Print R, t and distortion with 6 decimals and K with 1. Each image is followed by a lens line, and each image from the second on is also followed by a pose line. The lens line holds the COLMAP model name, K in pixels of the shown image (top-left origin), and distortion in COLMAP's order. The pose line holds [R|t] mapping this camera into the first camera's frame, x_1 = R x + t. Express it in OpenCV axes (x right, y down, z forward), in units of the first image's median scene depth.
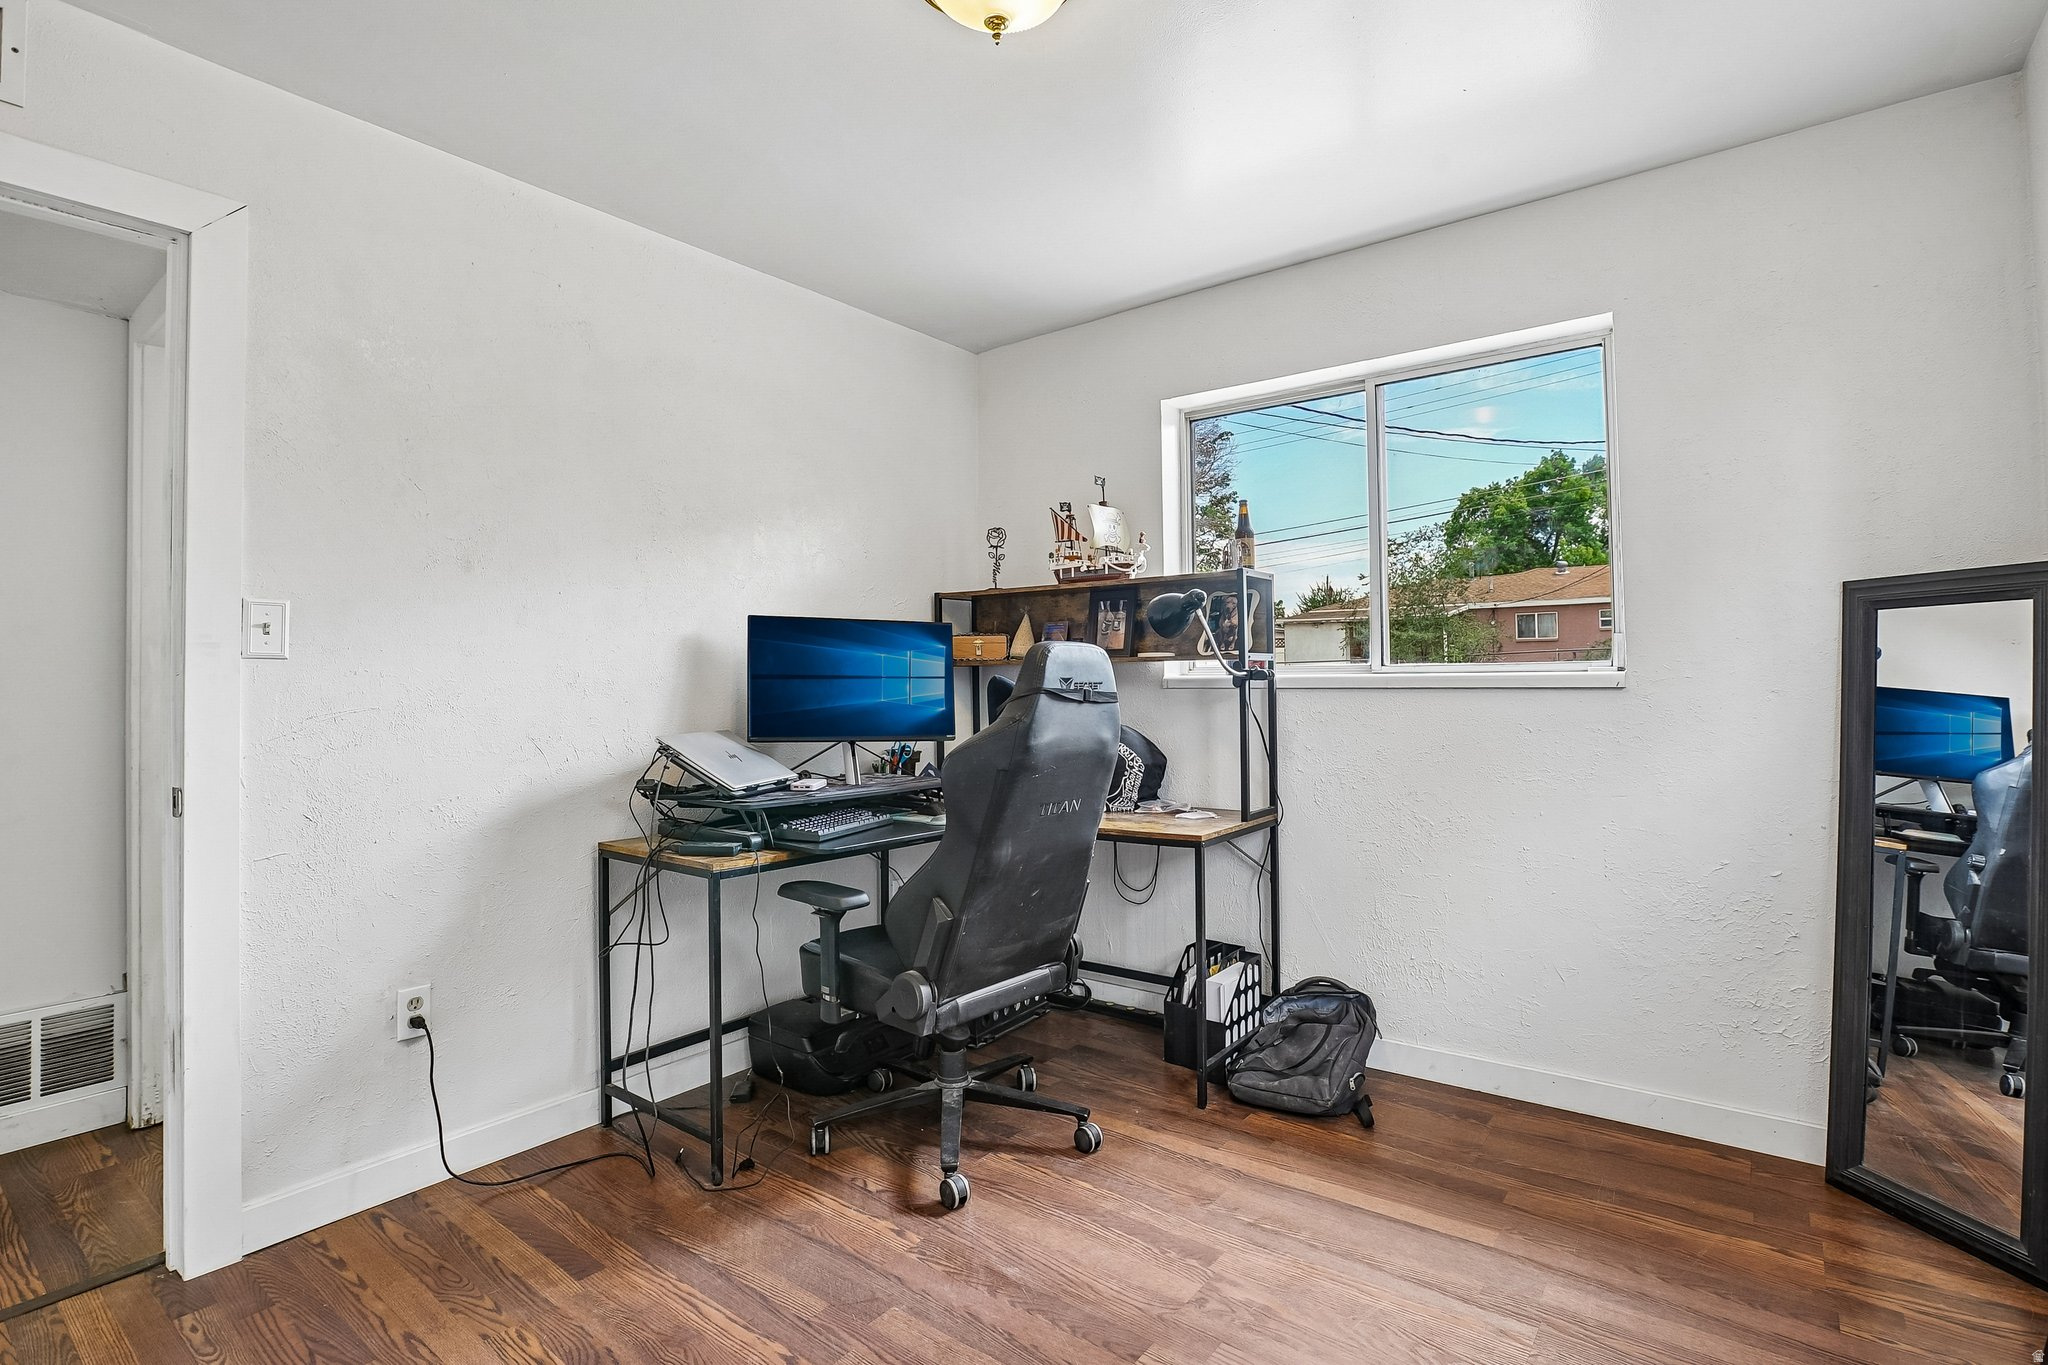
lens RADIAL K [[988.1, 0, 1017.8], [0, 988.1, 667.5], [0, 0, 1]] dist [-0.032951, 0.008681]
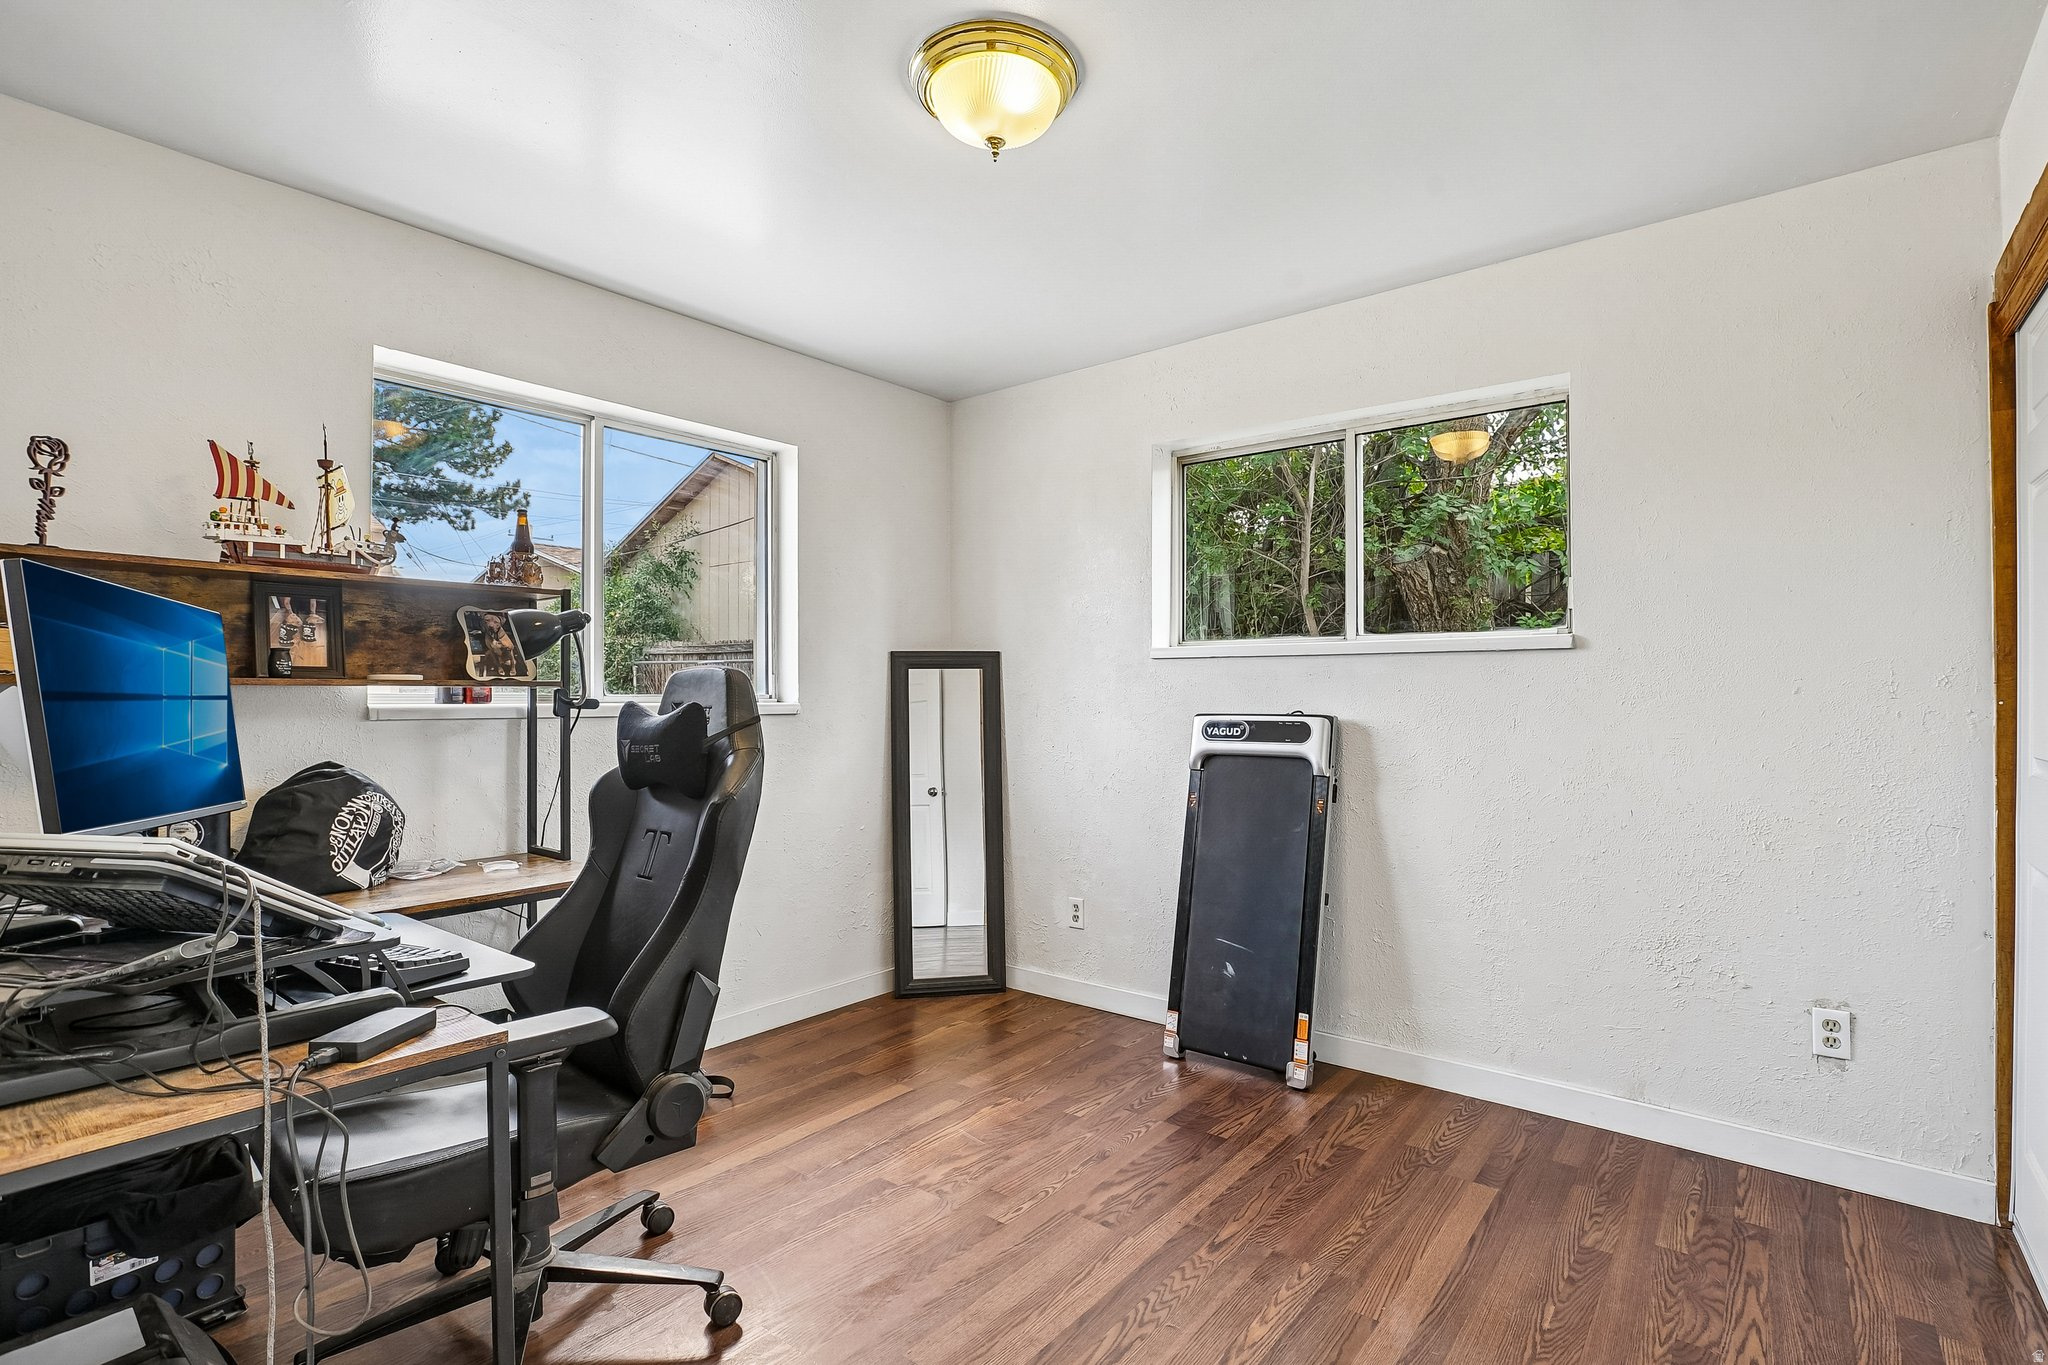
lens RADIAL K [[988.1, 0, 1015.6], [0, 988.1, 690.6], [0, 0, 1]] dist [-0.032951, 0.008681]
pose [[0.023642, 0.027268, 0.999349, -0.605343], [0.004362, 0.999616, -0.027378, 0.021022], [-0.999711, 0.005006, 0.023514, 0.482566]]
